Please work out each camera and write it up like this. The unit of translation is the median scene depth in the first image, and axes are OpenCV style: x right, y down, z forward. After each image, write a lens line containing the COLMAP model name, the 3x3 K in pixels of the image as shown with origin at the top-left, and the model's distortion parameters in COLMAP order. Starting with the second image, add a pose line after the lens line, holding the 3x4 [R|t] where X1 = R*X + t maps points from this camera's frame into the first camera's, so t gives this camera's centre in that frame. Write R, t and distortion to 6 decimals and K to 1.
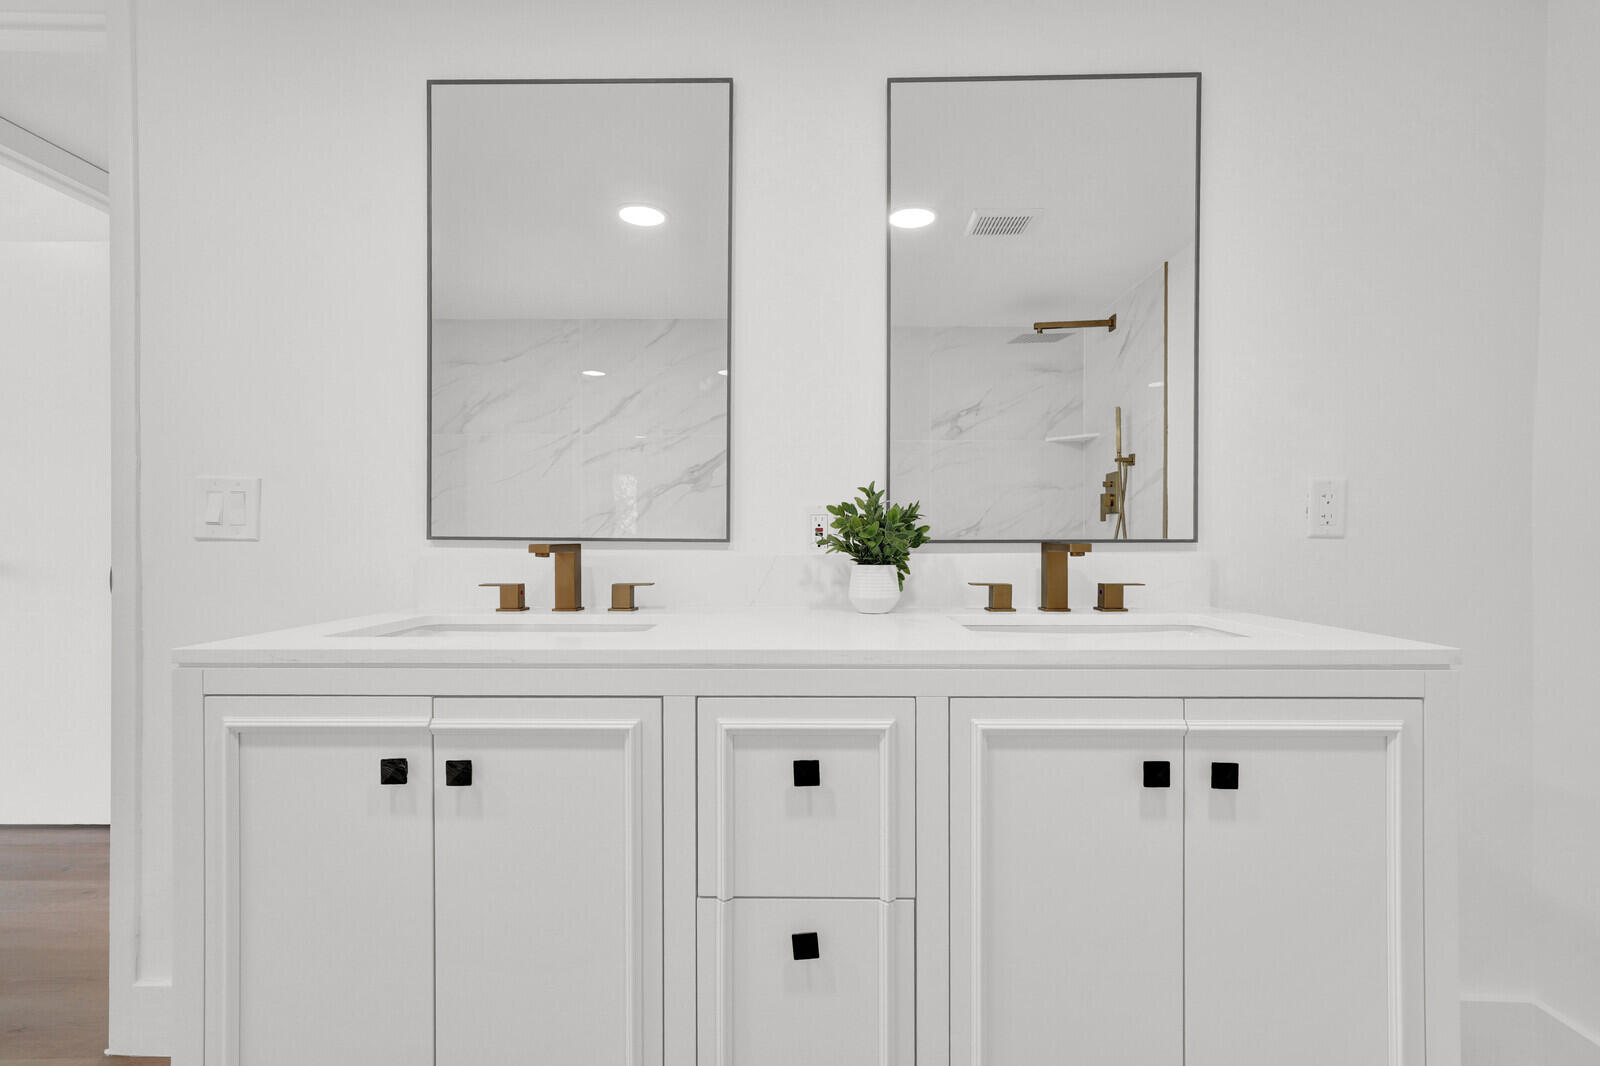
lens RADIAL K [[765.9, 0, 800.0], [0, 765.9, 533.0], [0, 0, 1]] dist [0.003092, 0.000102]
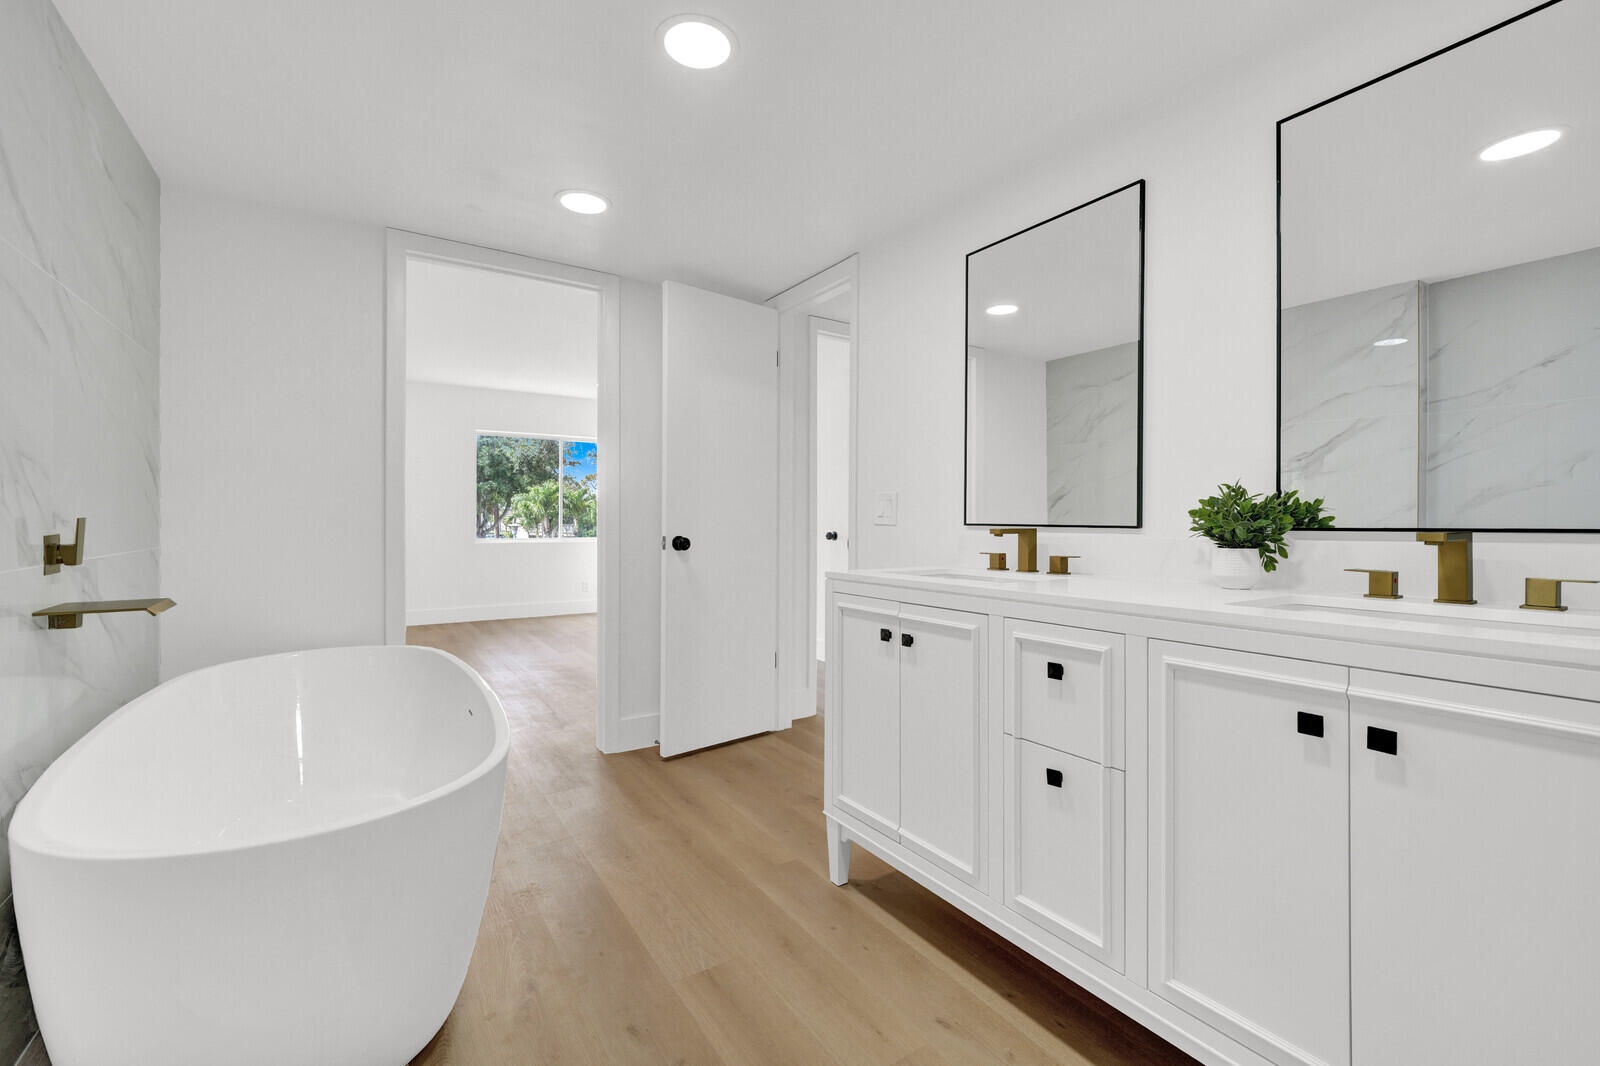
lens RADIAL K [[678.5, 0, 797.8], [0, 678.5, 538.0], [0, 0, 1]] dist [0.000744, 0.000247]
pose [[0.567190, 0.020189, -0.823340, 0.583385], [0.003755, 0.999626, 0.027099, -0.006213], [0.823579, -0.018462, 0.566901, -0.173459]]
